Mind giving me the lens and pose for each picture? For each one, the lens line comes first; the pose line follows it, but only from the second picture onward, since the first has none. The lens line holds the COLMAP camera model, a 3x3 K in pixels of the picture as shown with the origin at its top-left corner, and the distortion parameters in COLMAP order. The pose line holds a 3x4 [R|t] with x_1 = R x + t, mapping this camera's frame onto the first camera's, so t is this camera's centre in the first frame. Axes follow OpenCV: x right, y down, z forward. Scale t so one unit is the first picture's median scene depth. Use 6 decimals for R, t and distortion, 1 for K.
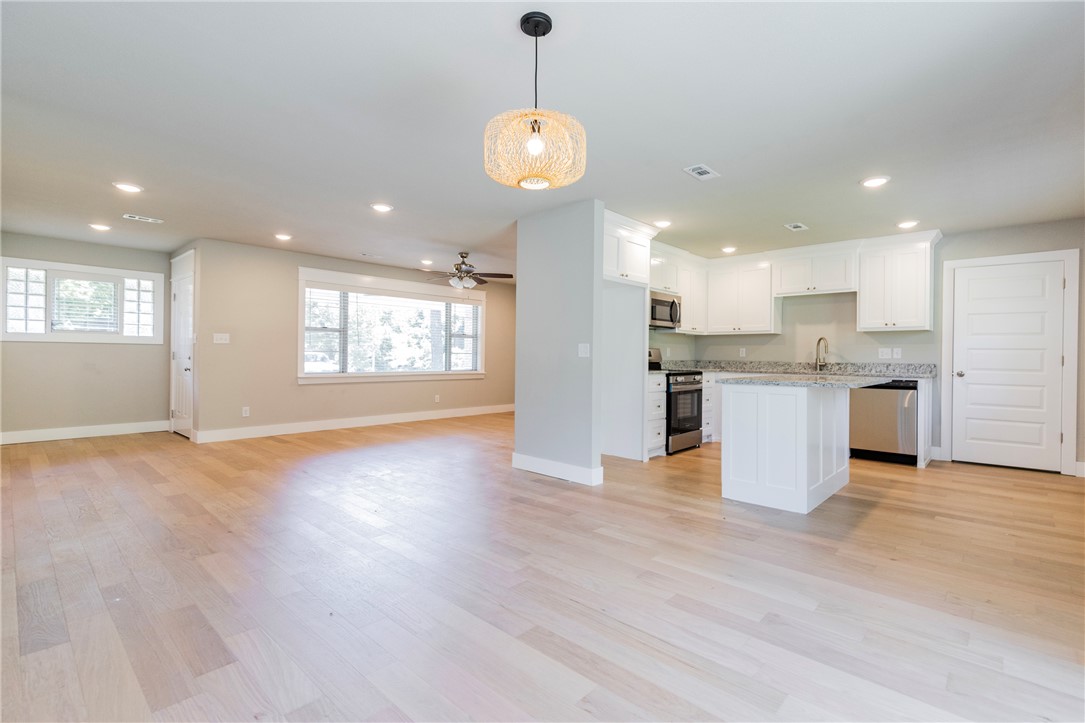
lens RADIAL K [[497.5, 0, 561.4], [0, 497.5, 355.4], [0, 0, 1]] dist [0.010966, -0.000134]
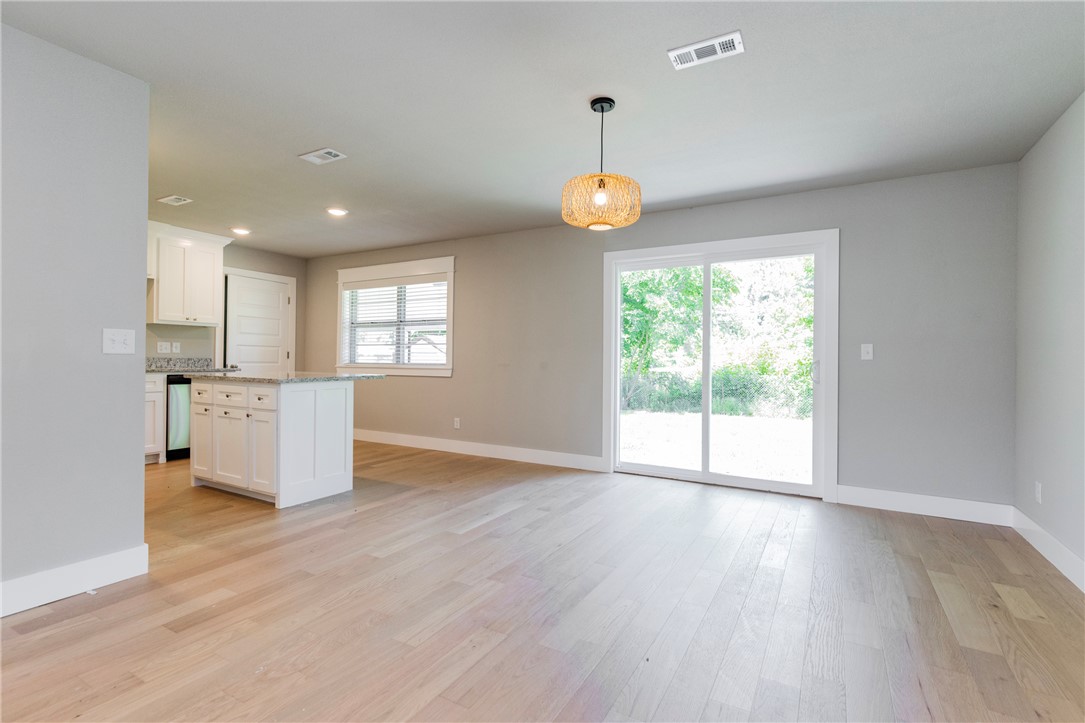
lens RADIAL K [[508.9, 0, 542.5], [0, 508.9, 361.5], [0, 0, 1]] dist [0.013474, -0.000166]
pose [[-0.208117, -0.016173, 0.977970, -0.436848], [-0.014246, 0.999807, 0.013503, -0.000940], [-0.978000, -0.011122, -0.208307, 0.471195]]
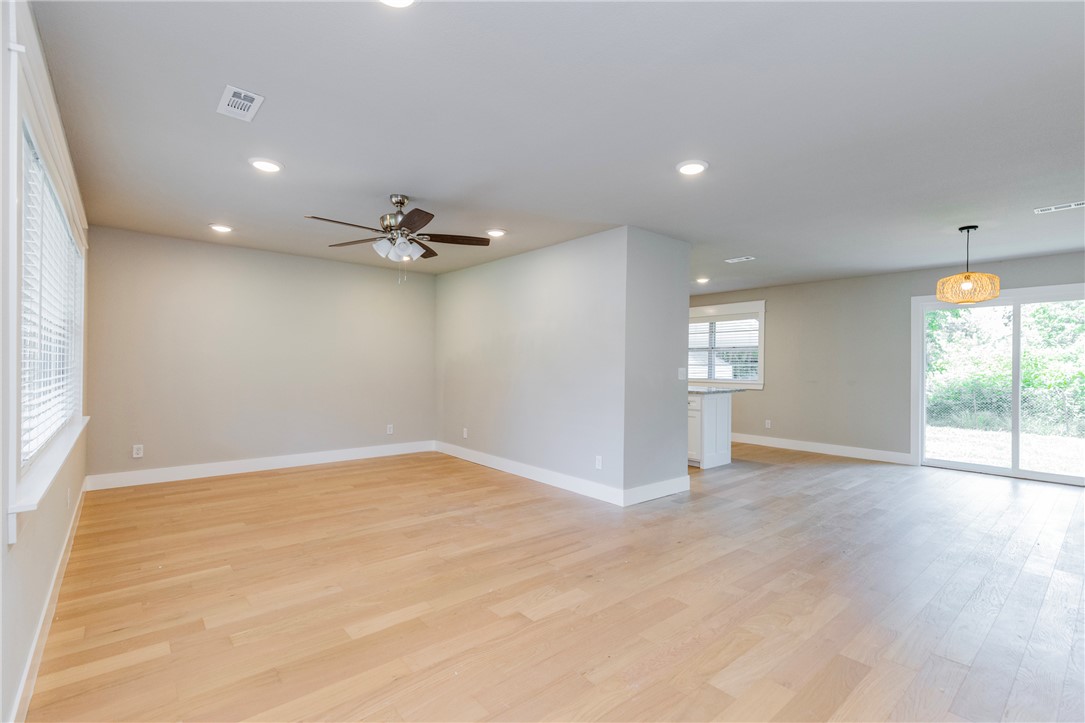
lens RADIAL K [[494.3, 0, 544.3], [0, 494.3, 368.1], [0, 0, 1]] dist [0.008448, -0.000422]
pose [[0.130569, -0.014296, 0.991336, -0.791089], [-0.008927, 0.999839, 0.015594, -0.026639], [-0.991399, -0.010885, 0.130421, 0.832067]]
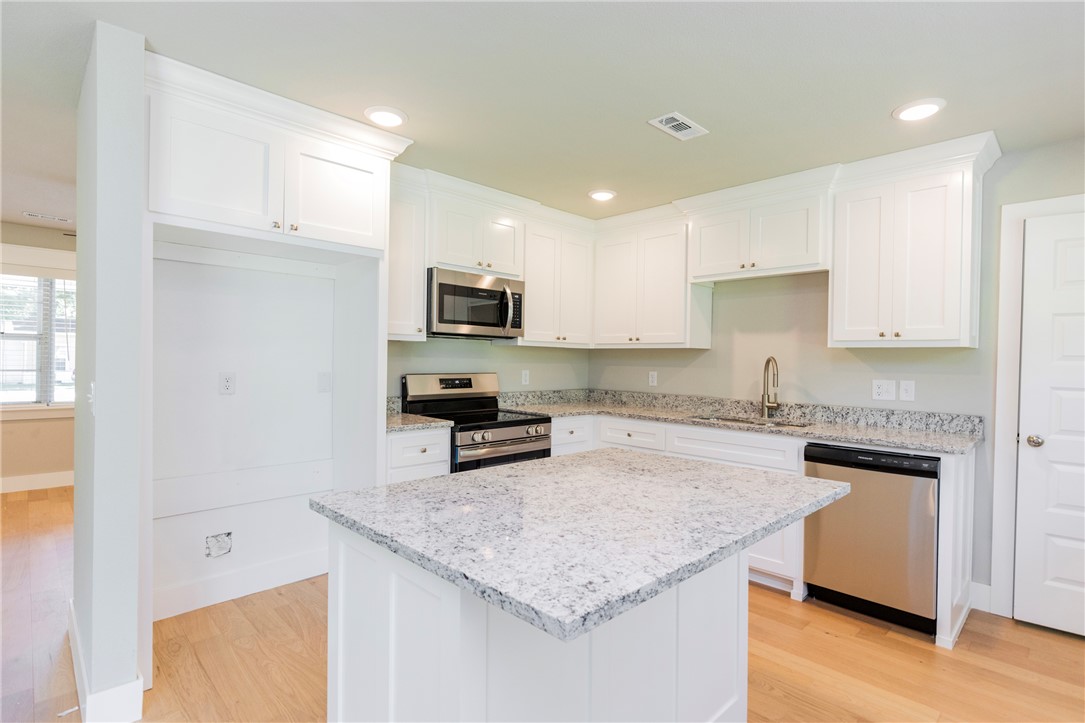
lens RADIAL K [[533.9, 0, 561.8], [0, 533.9, 363.5], [0, 0, 1]] dist [0.002642, 0.000305]
pose [[0.999018, 0.006839, -0.043769, 0.320025], [-0.006448, 0.999938, 0.009052, -0.032486], [0.043828, -0.008761, 0.999001, 0.409852]]
